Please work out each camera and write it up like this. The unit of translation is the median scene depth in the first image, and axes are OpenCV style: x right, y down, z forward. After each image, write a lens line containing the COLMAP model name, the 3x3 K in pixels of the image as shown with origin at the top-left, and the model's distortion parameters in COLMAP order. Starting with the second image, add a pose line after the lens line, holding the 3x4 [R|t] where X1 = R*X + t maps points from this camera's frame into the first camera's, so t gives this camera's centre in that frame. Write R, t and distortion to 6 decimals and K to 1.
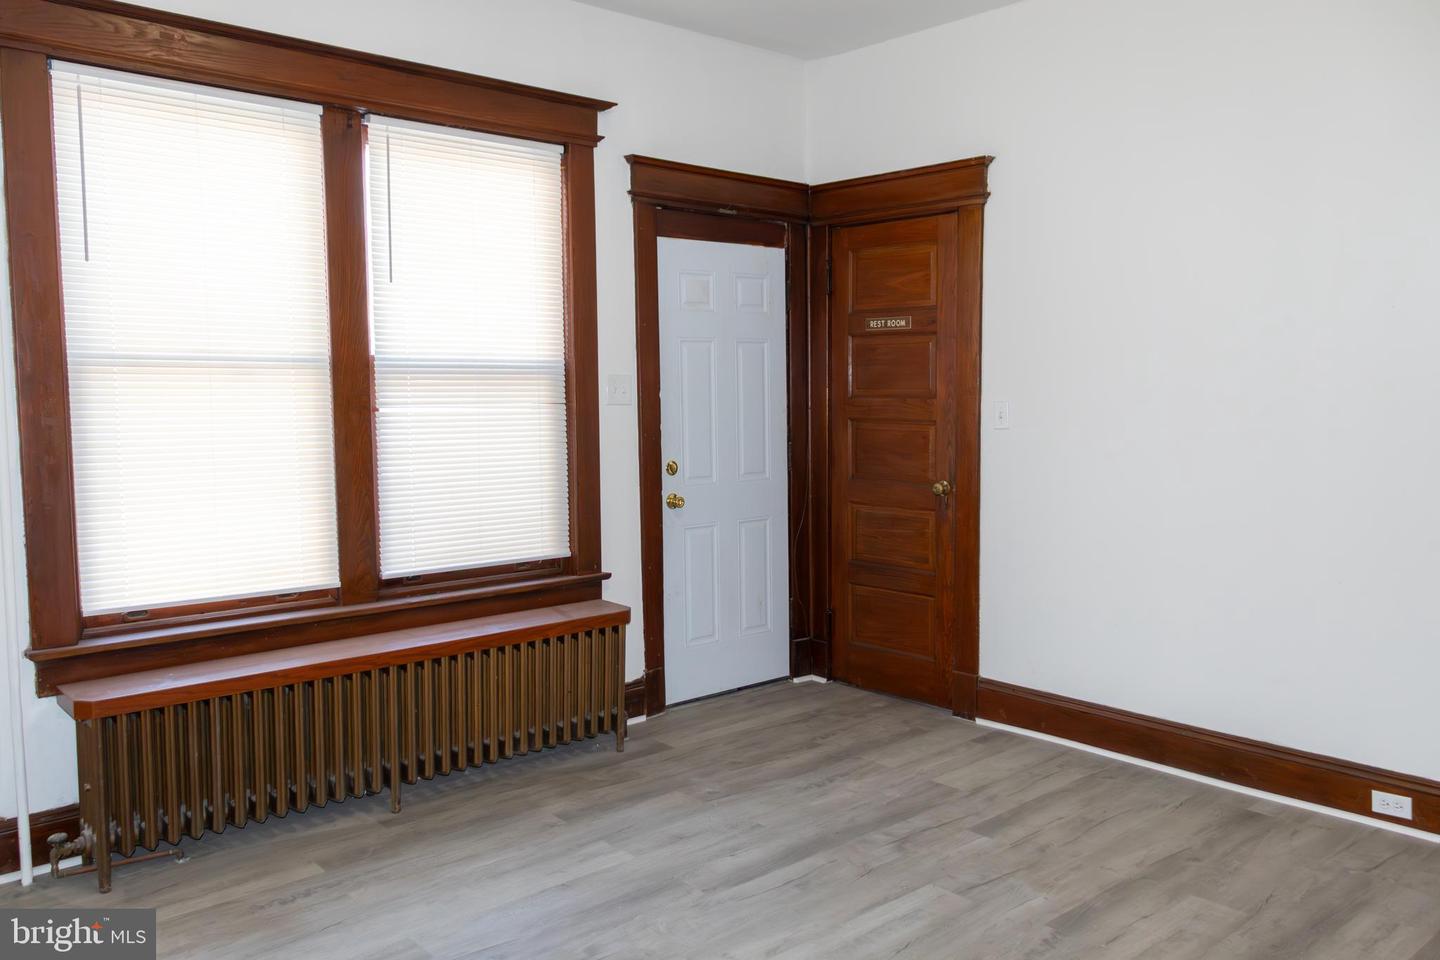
lens RADIAL K [[1151.0, 0, 713.8], [0, 1151.0, 480.2], [0, 0, 1]] dist [0.008790, -0.004550]
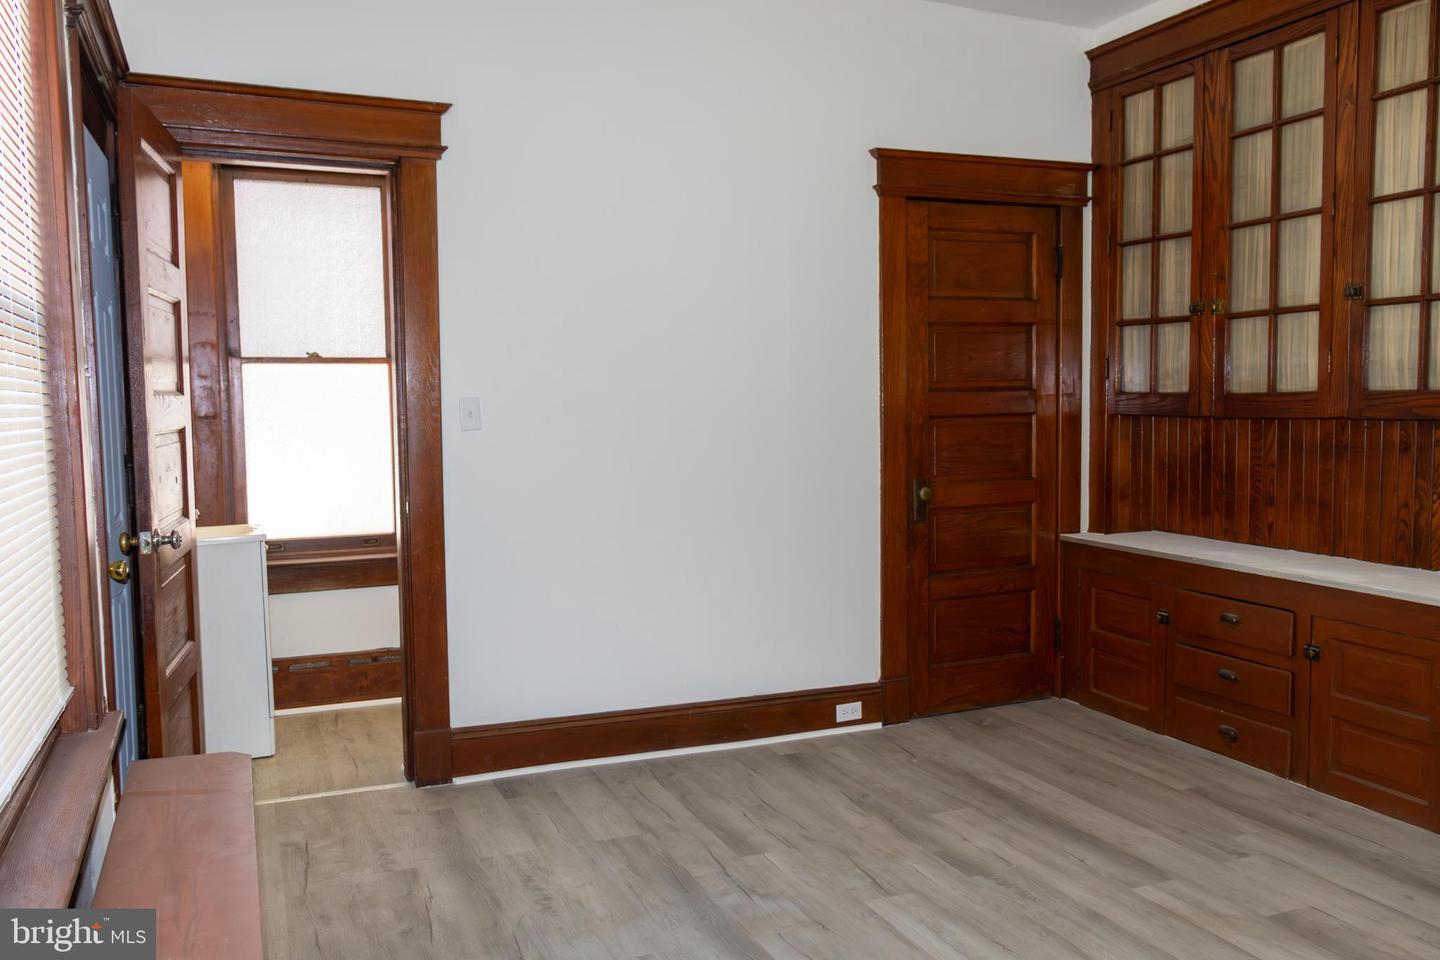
lens RADIAL K [[1151.0, 0, 706.3], [0, 1151.0, 488.4], [0, 0, 1]] dist [0.008790, -0.004550]
pose [[0.329342, -0.064954, 0.941974, -0.614848], [0.085651, 0.995573, 0.038703, -0.023691], [-0.940318, 0.067934, 0.333448, 0.687409]]
